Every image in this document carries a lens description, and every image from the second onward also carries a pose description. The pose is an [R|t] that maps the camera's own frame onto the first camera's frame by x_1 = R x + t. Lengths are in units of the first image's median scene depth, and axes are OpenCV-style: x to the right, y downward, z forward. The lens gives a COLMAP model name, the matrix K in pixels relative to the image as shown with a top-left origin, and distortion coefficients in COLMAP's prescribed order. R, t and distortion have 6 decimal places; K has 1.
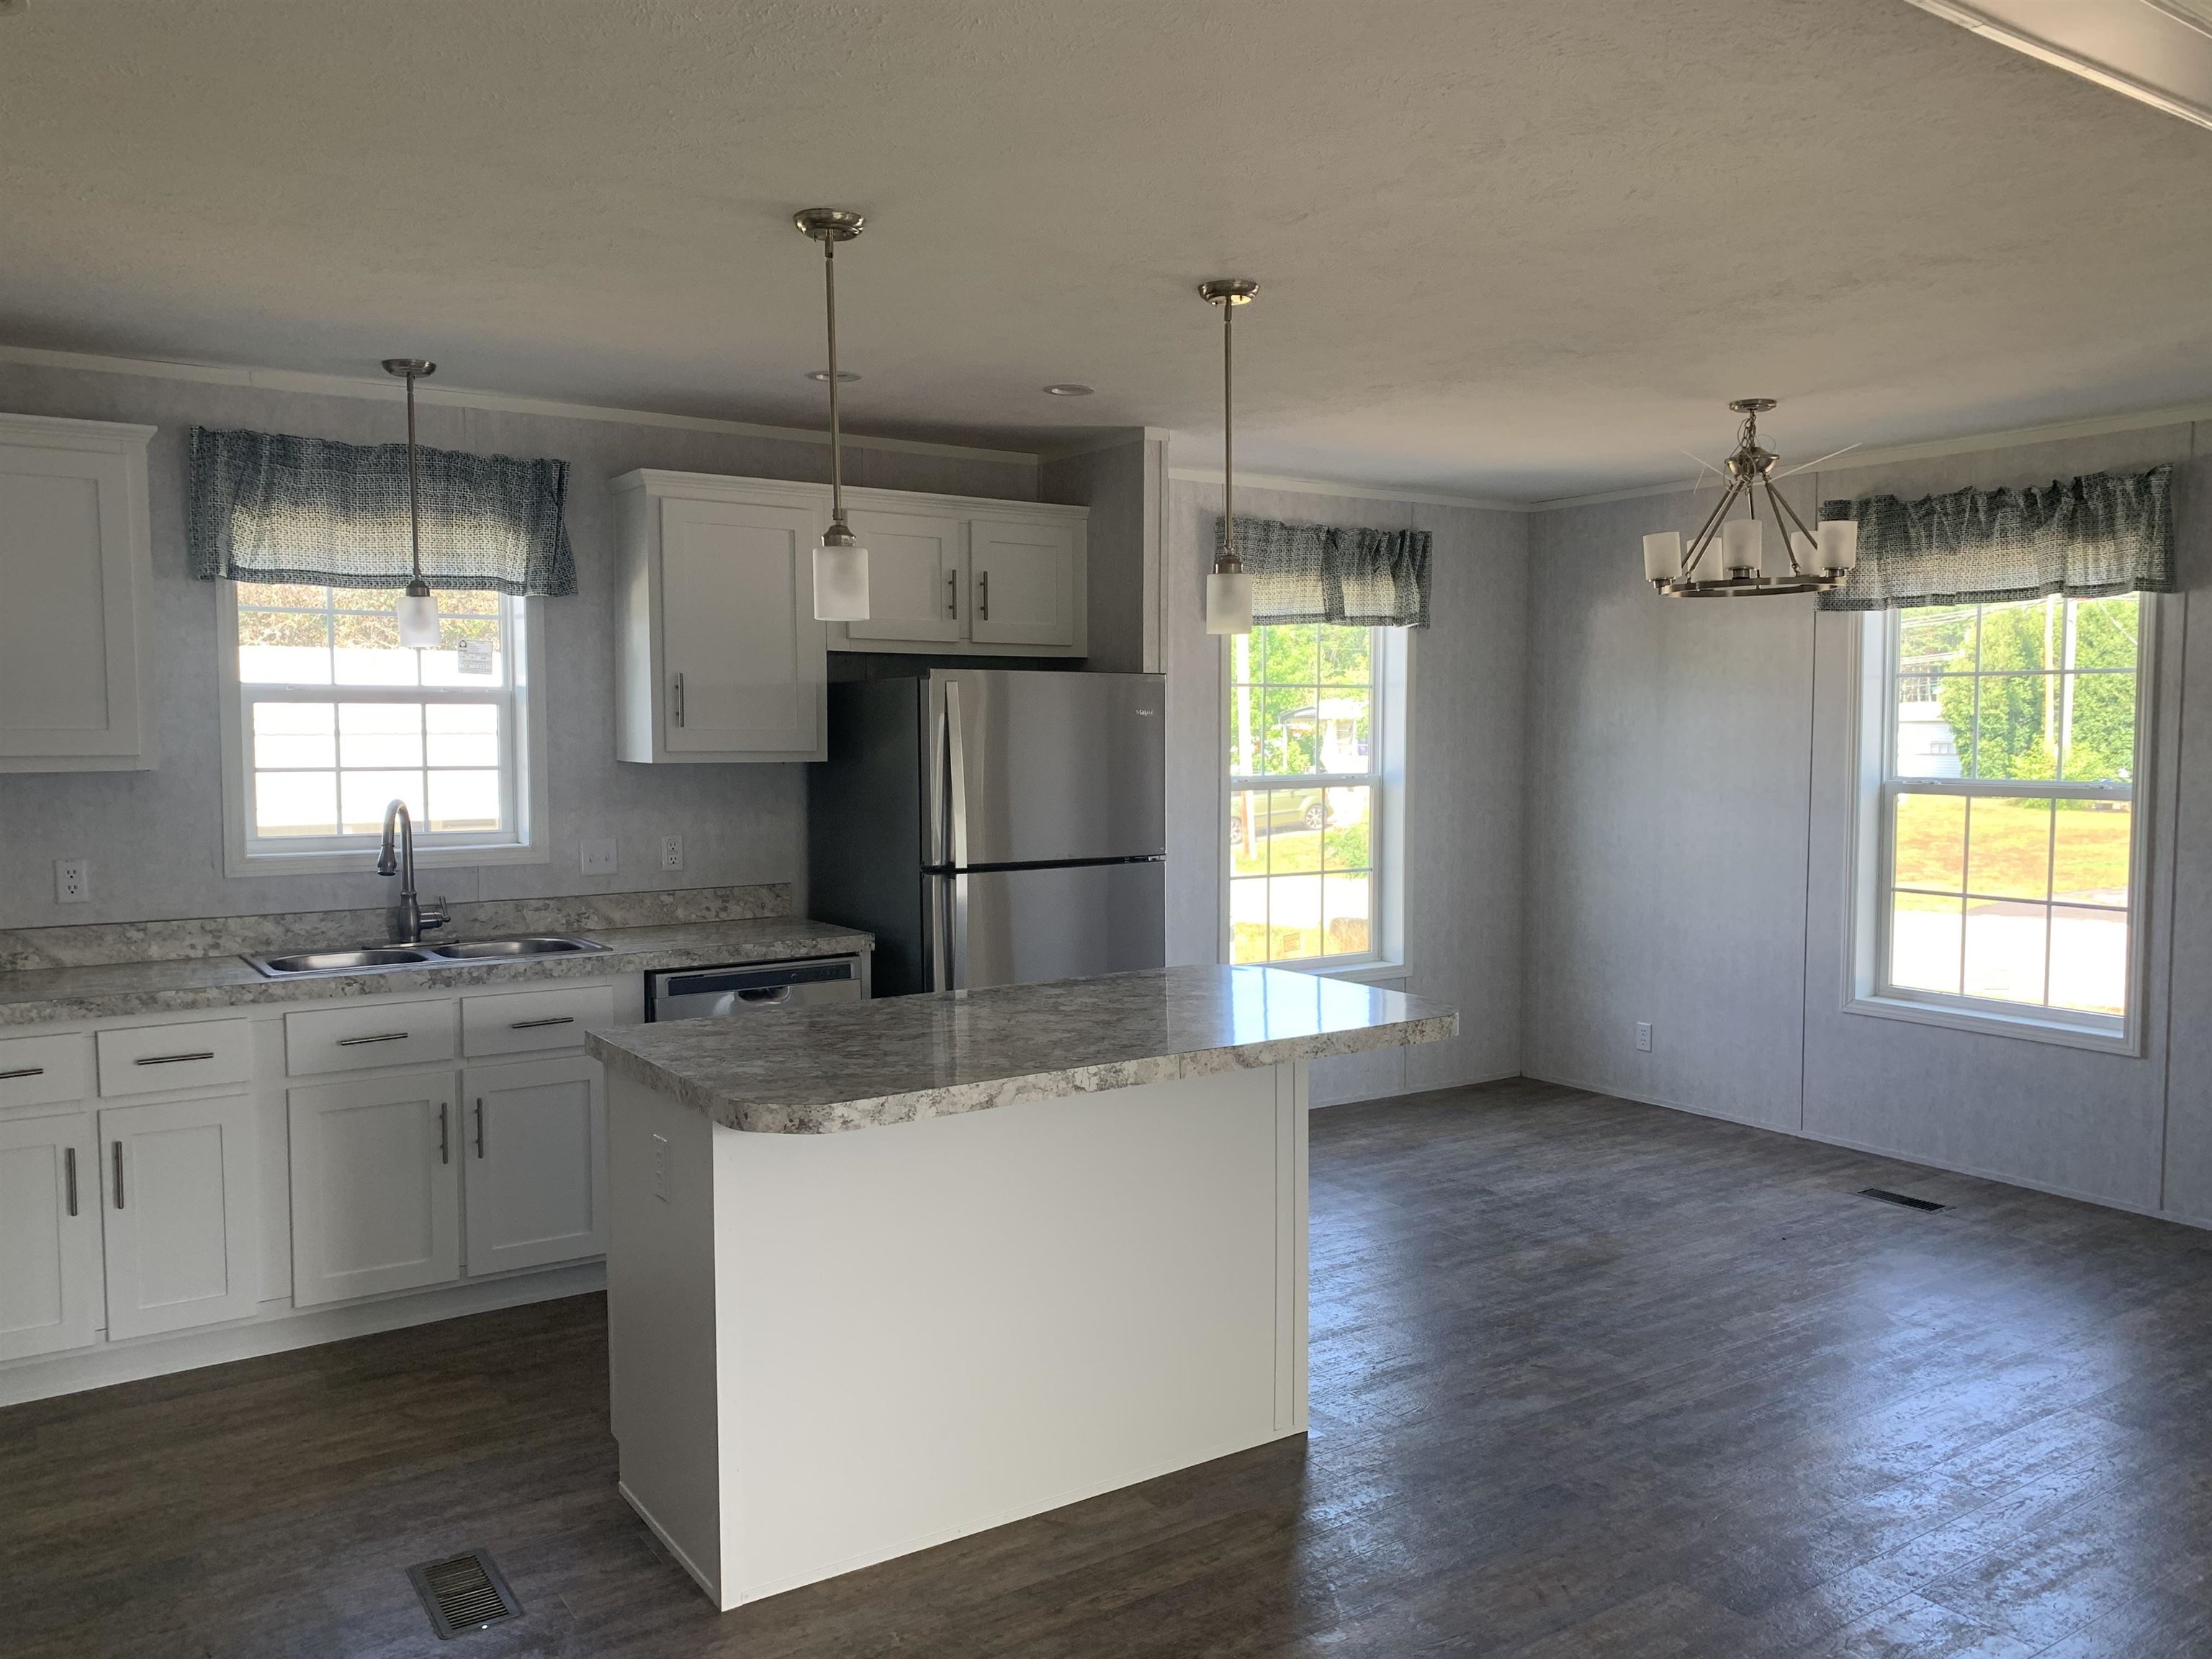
lens RADIAL K [[1685.2, 0, 1106.9], [0, 1685.2, 839.3], [0, 0, 1]] dist [0.066923, -0.109287]
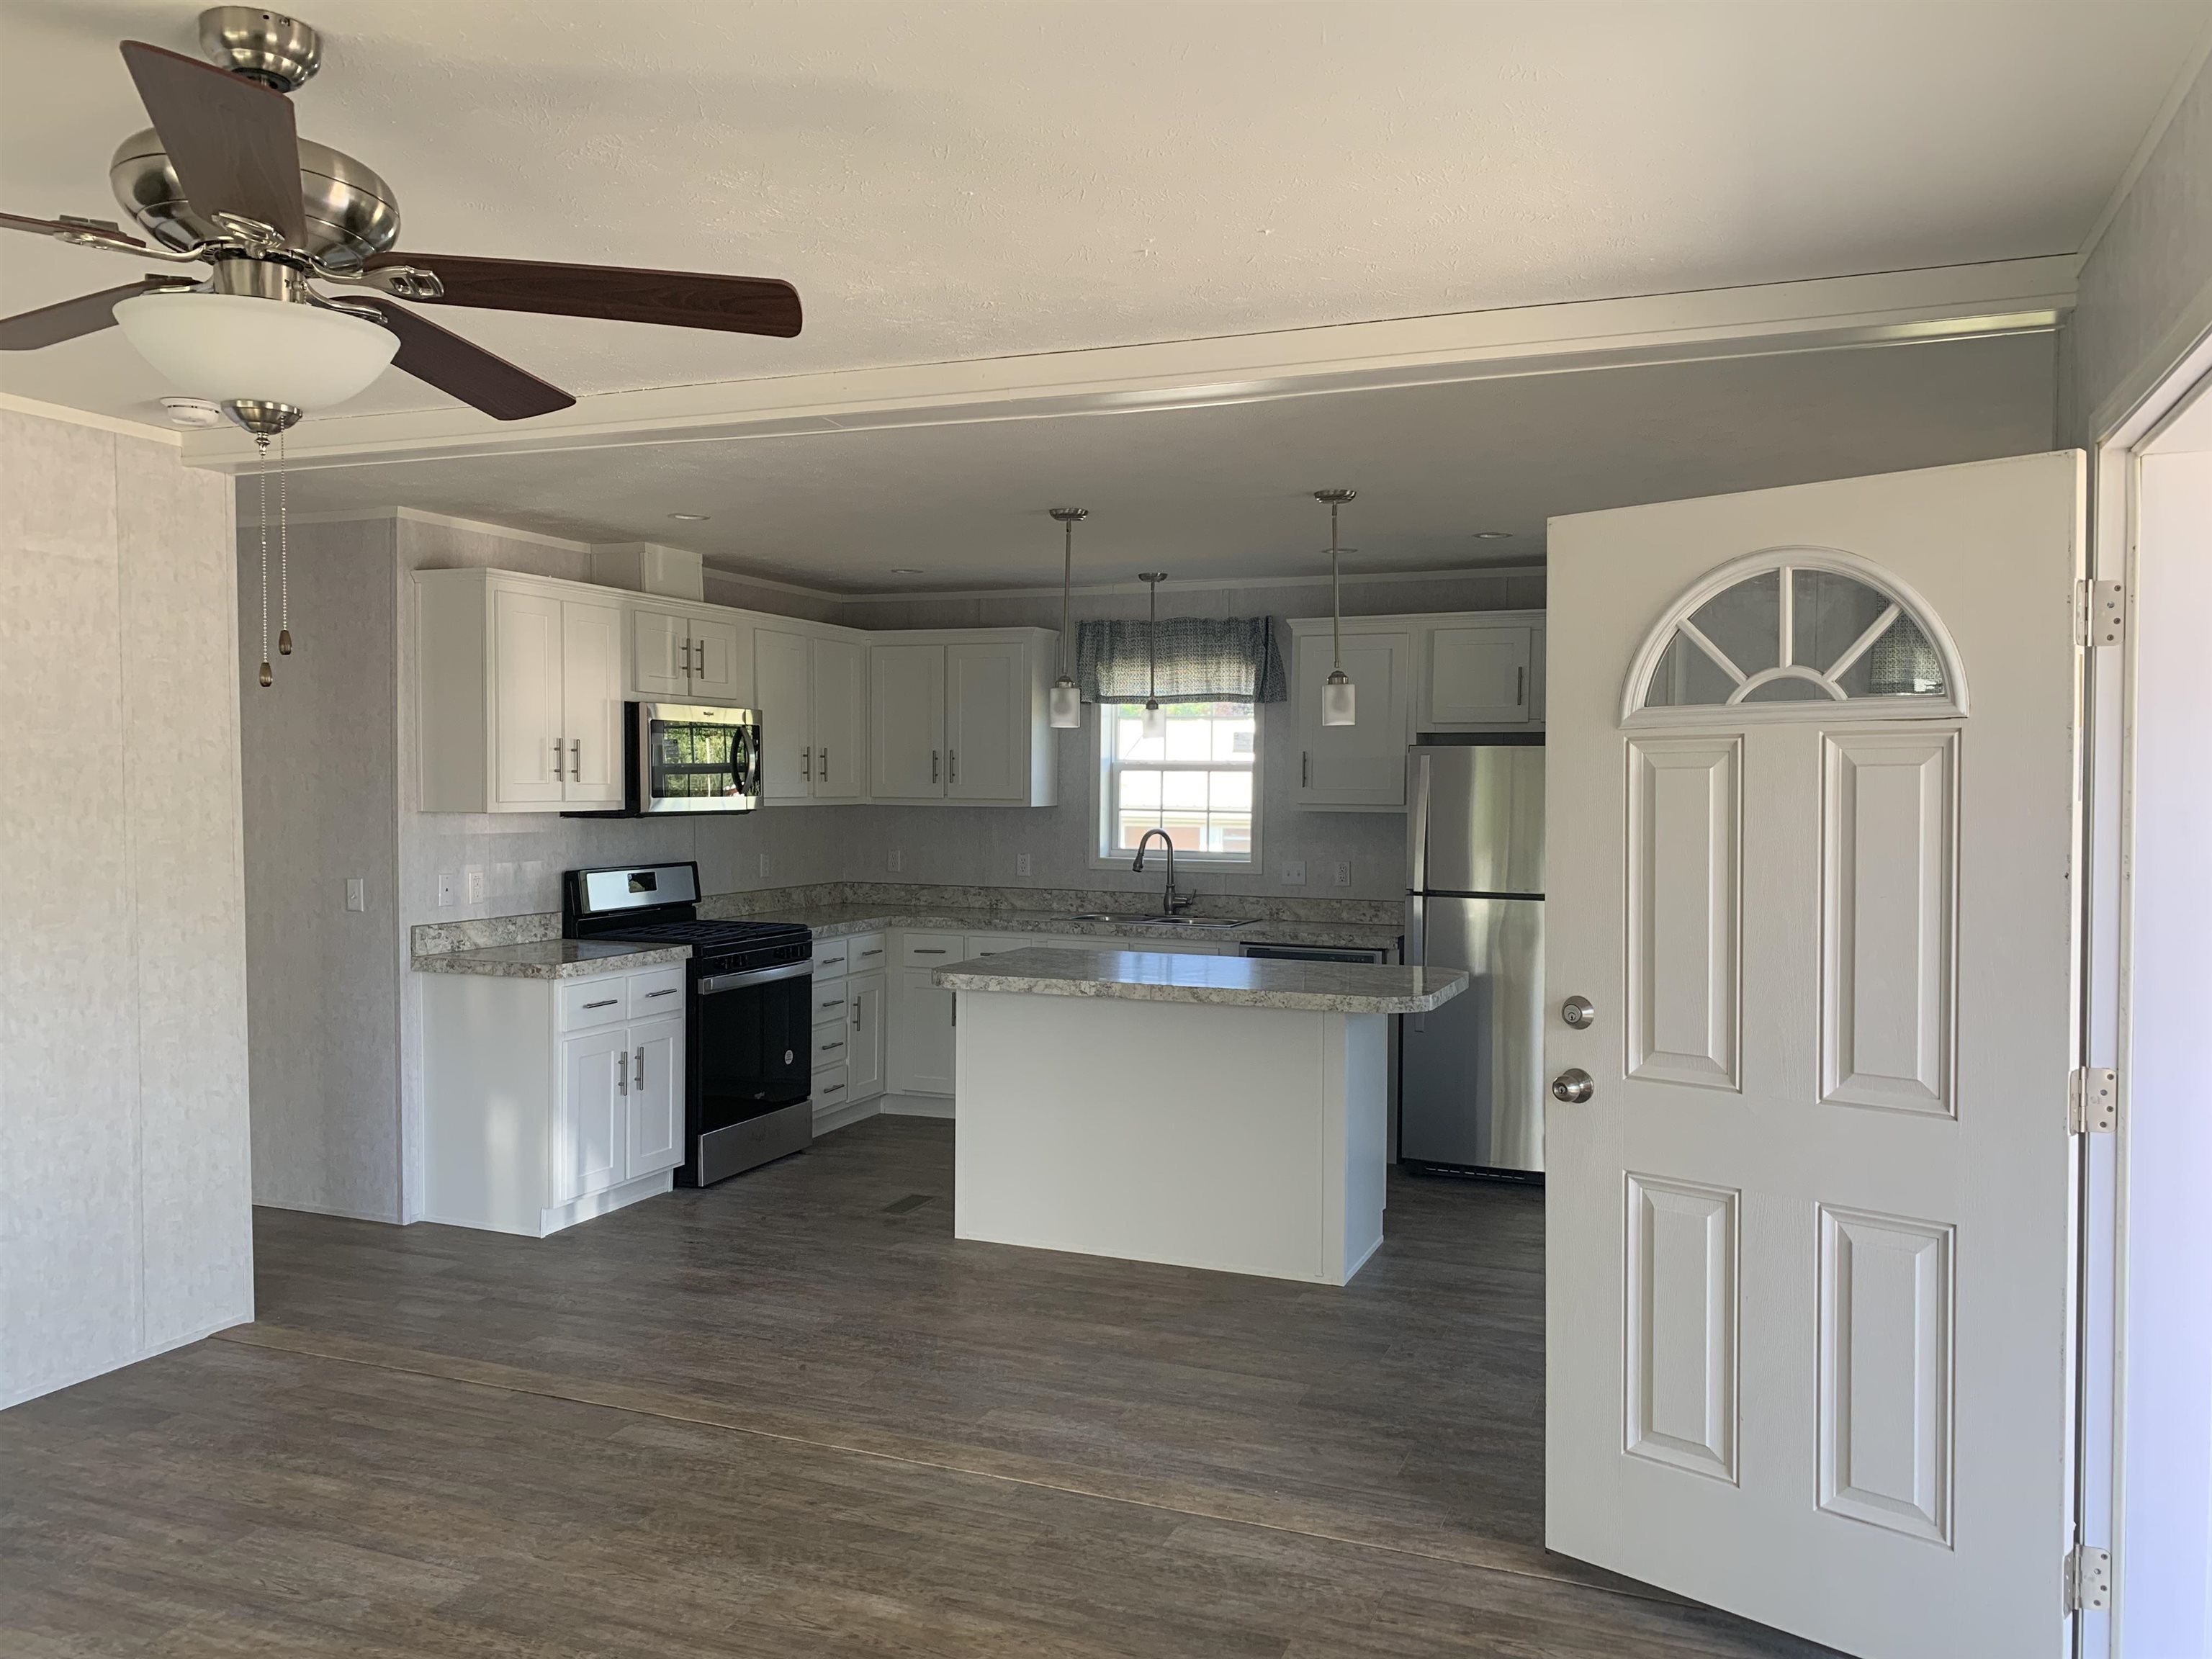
lens RADIAL K [[1685.2, 0, 1106.9], [0, 1685.2, 839.3], [0, 0, 1]] dist [0.066923, -0.109287]
pose [[0.555721, 0.034266, -0.830663, 0.886457], [-0.064888, 0.997890, -0.002246, -0.005186], [0.828833, 0.055148, 0.556772, 0.023700]]
